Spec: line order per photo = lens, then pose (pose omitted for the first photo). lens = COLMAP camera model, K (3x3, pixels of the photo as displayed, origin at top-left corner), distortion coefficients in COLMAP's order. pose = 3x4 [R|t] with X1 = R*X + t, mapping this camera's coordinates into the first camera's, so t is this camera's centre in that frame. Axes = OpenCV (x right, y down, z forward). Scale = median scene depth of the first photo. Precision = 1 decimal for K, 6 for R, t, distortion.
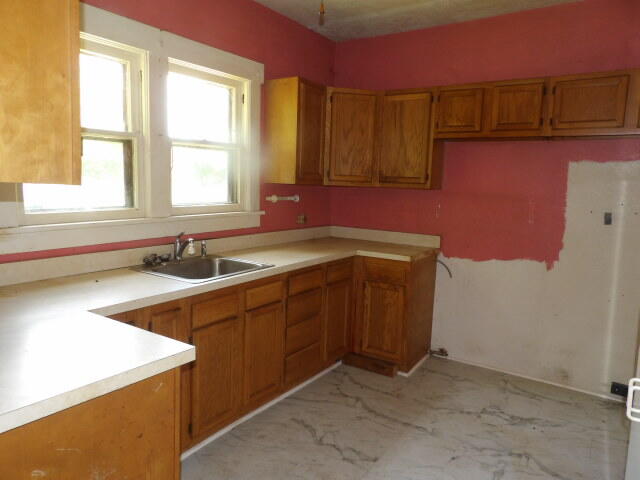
lens RADIAL K [[453.7, 0, 320.0], [0, 453.7, 240.0], [0, 0, 1]] dist [0.005948, 0.009560]
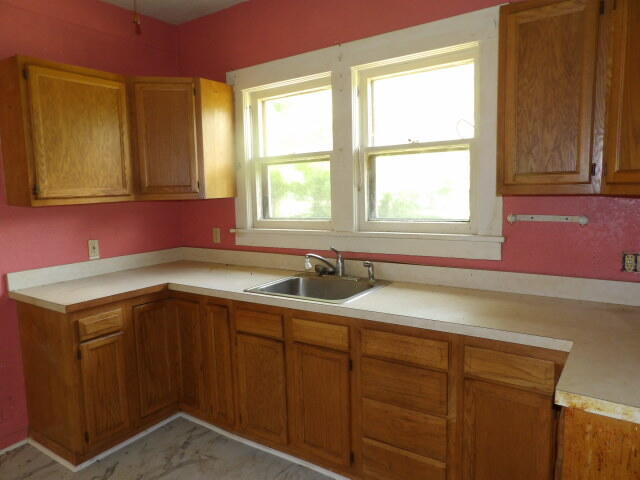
lens RADIAL K [[456.9, 0, 304.8], [0, 456.9, 240.0], [0, 0, 1]] dist [-0.001103, 0.005653]
pose [[-0.031222, 0.084457, -0.995938, 0.622508], [-0.093938, 0.991765, 0.087048, -0.105027], [0.995088, 0.096274, -0.023032, 0.895347]]
